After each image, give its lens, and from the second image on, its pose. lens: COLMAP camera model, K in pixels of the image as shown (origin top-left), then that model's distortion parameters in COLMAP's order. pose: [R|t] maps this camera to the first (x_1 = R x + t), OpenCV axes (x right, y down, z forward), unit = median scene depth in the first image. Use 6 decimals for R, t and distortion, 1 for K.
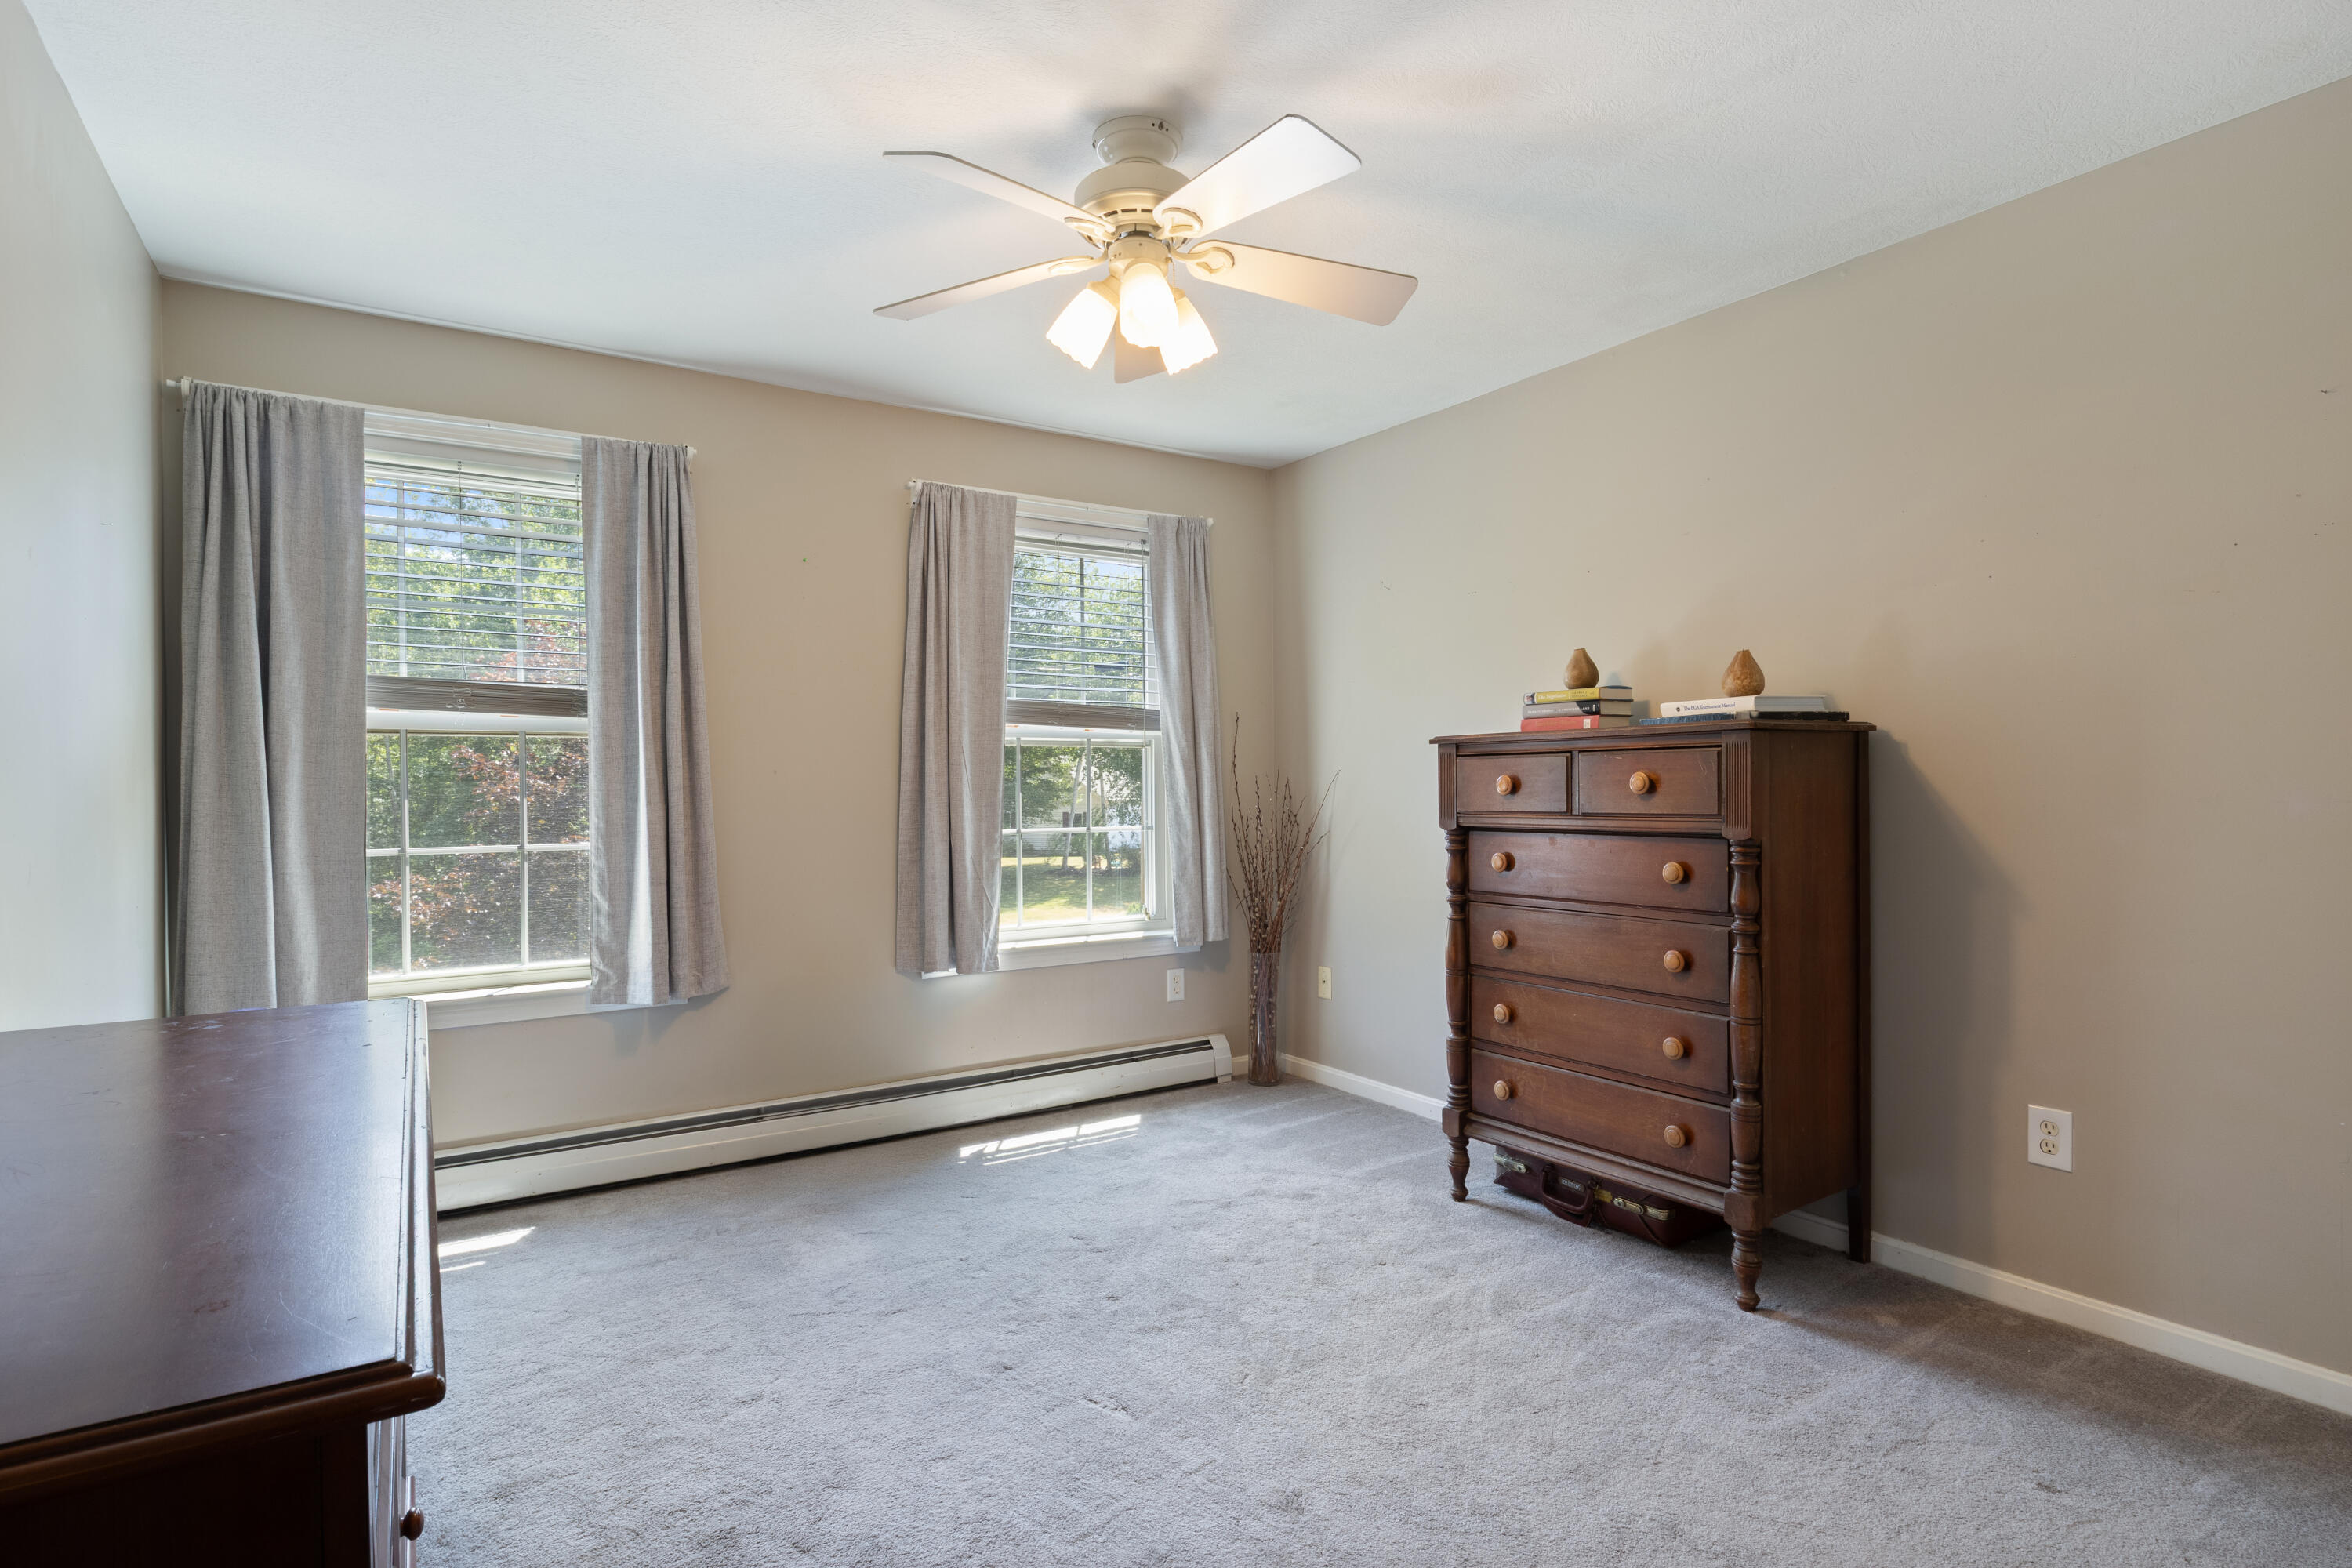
lens RADIAL K [[1188.2, 0, 1180.3], [0, 1188.2, 795.4], [0, 0, 1]] dist [-0.001005, -0.000739]
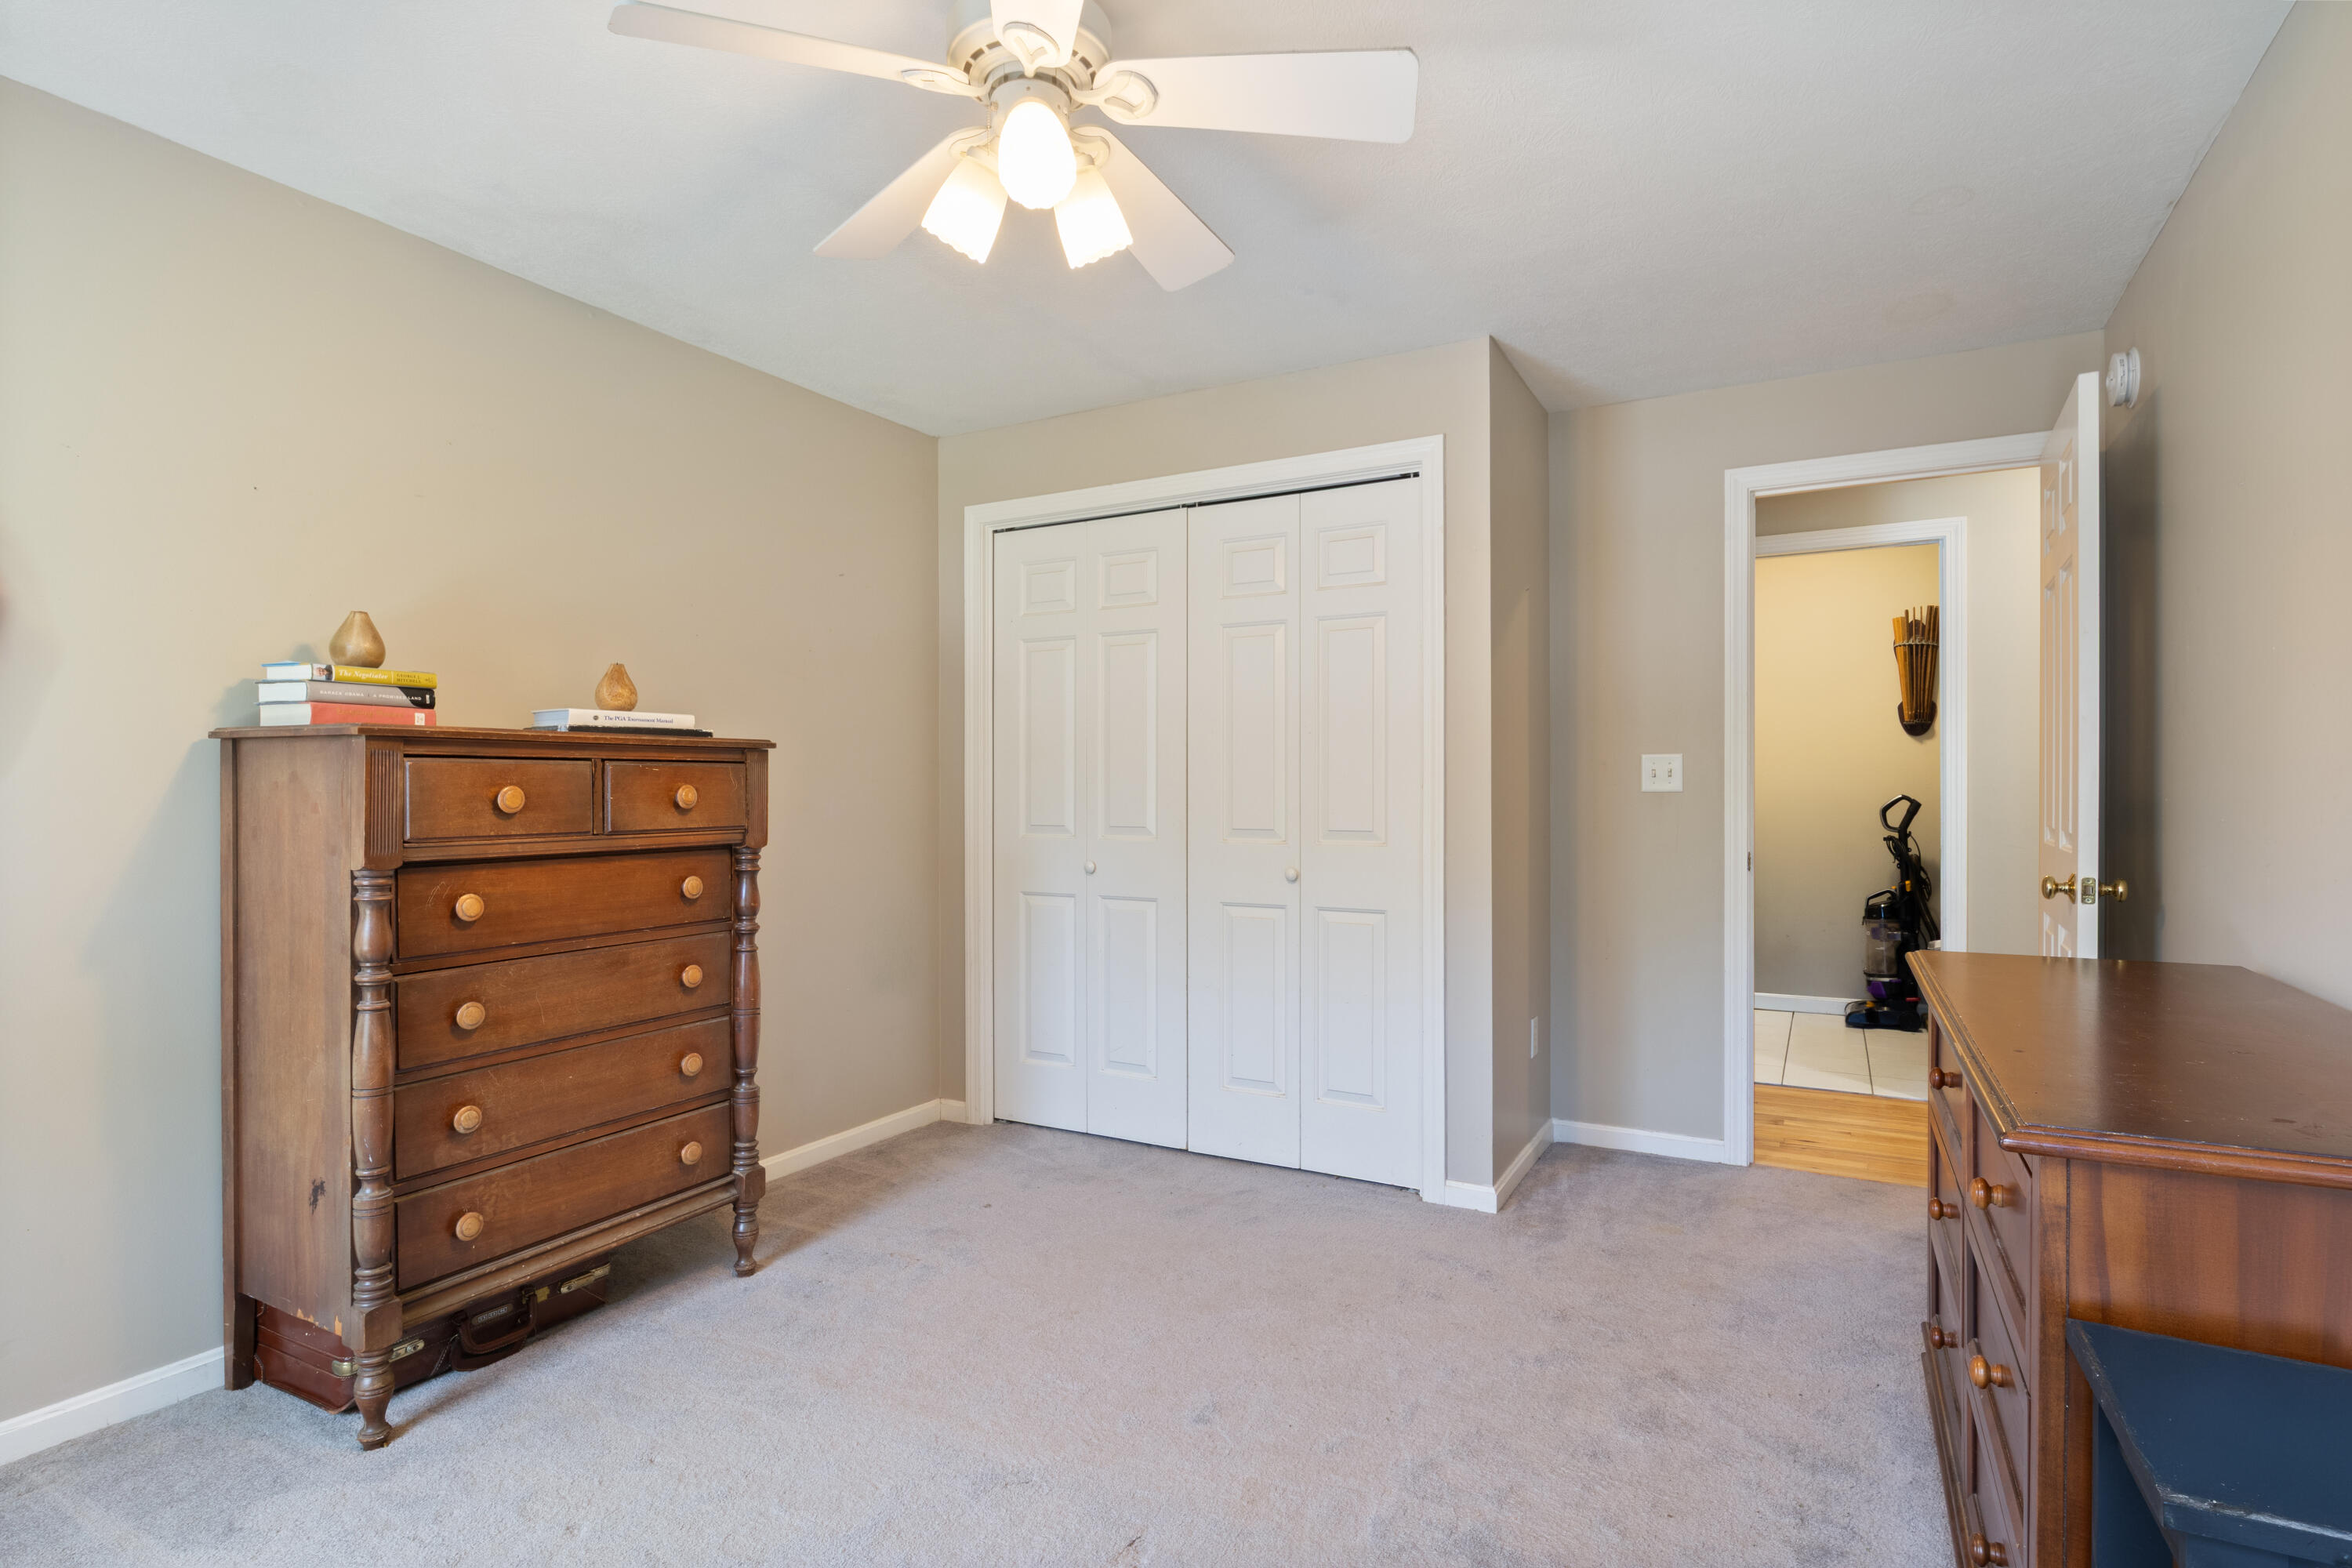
lens RADIAL K [[1188.2, 0, 1180.3], [0, 1188.2, 795.4], [0, 0, 1]] dist [-0.001005, -0.000739]
pose [[-0.473207, 0.007688, 0.880918, -0.607035], [0.020947, 0.999777, 0.002527, -0.004545], [-0.880702, 0.019649, -0.473263, 1.030993]]
